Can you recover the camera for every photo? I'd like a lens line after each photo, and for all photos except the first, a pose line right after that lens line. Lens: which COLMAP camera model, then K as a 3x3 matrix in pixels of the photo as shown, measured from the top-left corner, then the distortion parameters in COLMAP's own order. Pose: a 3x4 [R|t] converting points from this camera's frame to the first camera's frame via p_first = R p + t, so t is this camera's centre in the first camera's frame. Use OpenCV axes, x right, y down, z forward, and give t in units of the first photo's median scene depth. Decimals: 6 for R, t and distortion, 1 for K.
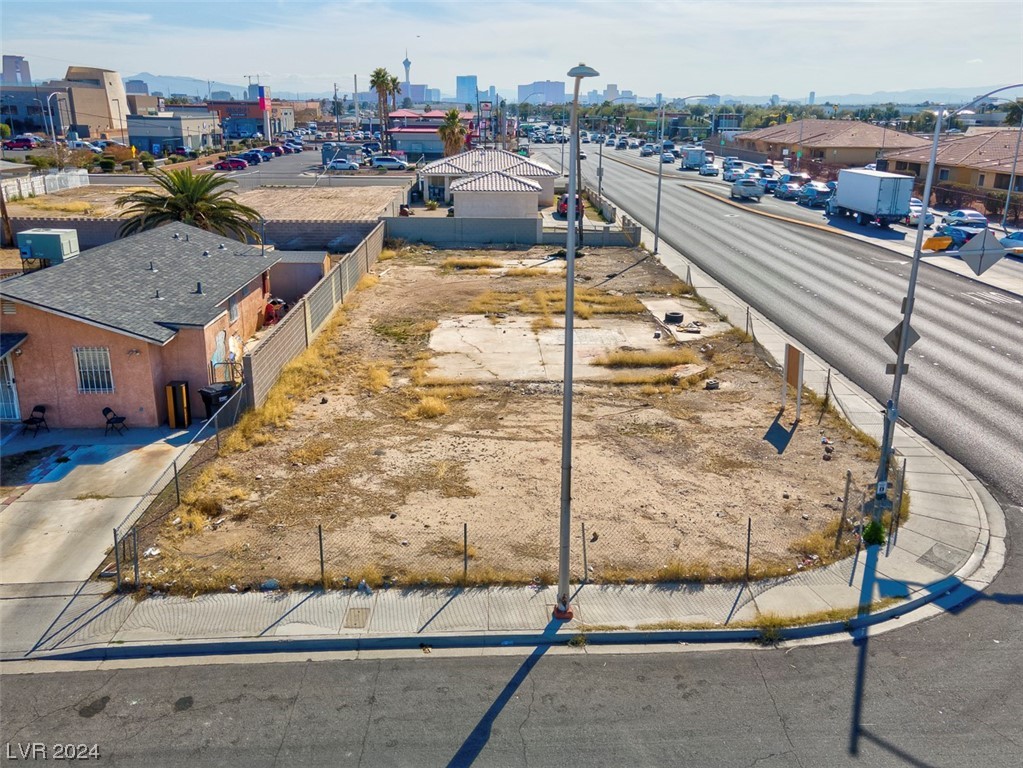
lens RADIAL K [[864.0, 0, 538.6], [0, 864.0, 354.5], [0, 0, 1]] dist [0.037605, 0.005918]
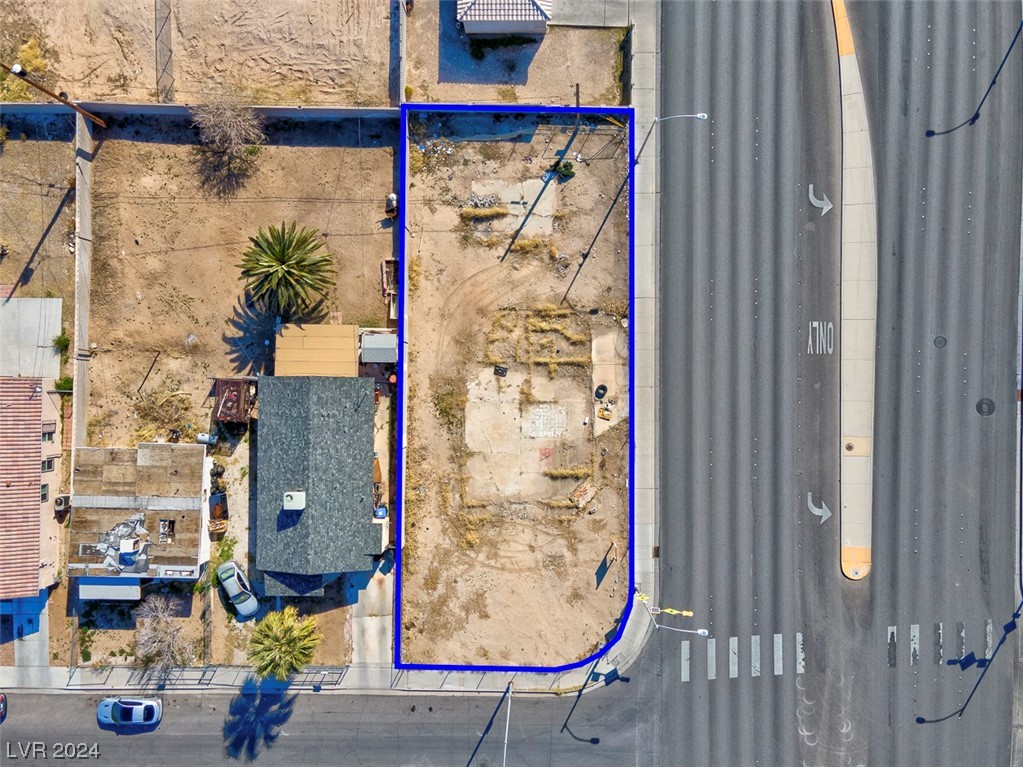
lens RADIAL K [[769.8, 0, 511.5], [0, 769.8, 383.5], [0, 0, 1]] dist [0.045191, 0.003706]
pose [[0.997446, 0.065375, -0.028766, 0.030235], [0.009758, 0.274234, 0.961613, -2.482650], [0.070754, -0.959438, 0.272896, 0.929481]]
